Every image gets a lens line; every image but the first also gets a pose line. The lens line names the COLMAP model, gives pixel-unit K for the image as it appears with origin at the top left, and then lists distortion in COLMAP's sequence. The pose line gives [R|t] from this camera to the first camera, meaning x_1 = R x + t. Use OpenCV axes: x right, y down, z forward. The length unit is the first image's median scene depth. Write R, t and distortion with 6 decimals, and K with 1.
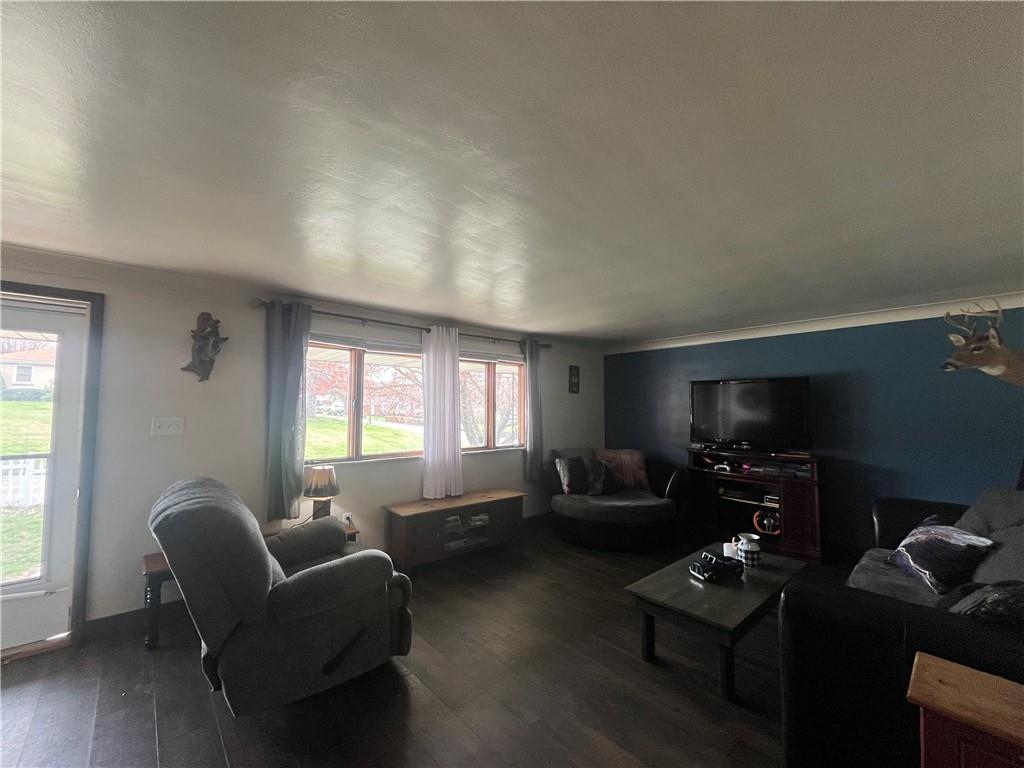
lens RADIAL K [[414.7, 0, 511.1], [0, 414.7, 386.3], [0, 0, 1]] dist [-0.002082, 0.000319]
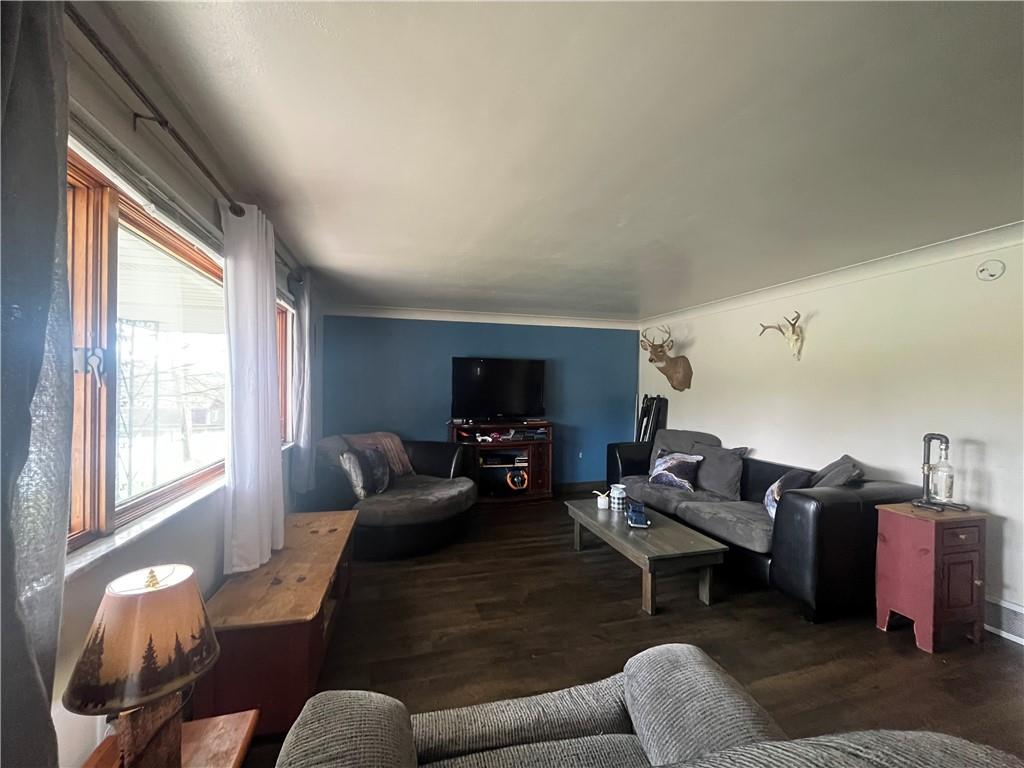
lens RADIAL K [[414.7, 0, 511.1], [0, 414.7, 386.3], [0, 0, 1]] dist [-0.002082, 0.000319]
pose [[0.430637, 0.002524, 0.902522, -0.477867], [-0.056364, 0.998119, 0.024103, 0.030277], [-0.900764, -0.061249, 0.429969, 0.519754]]
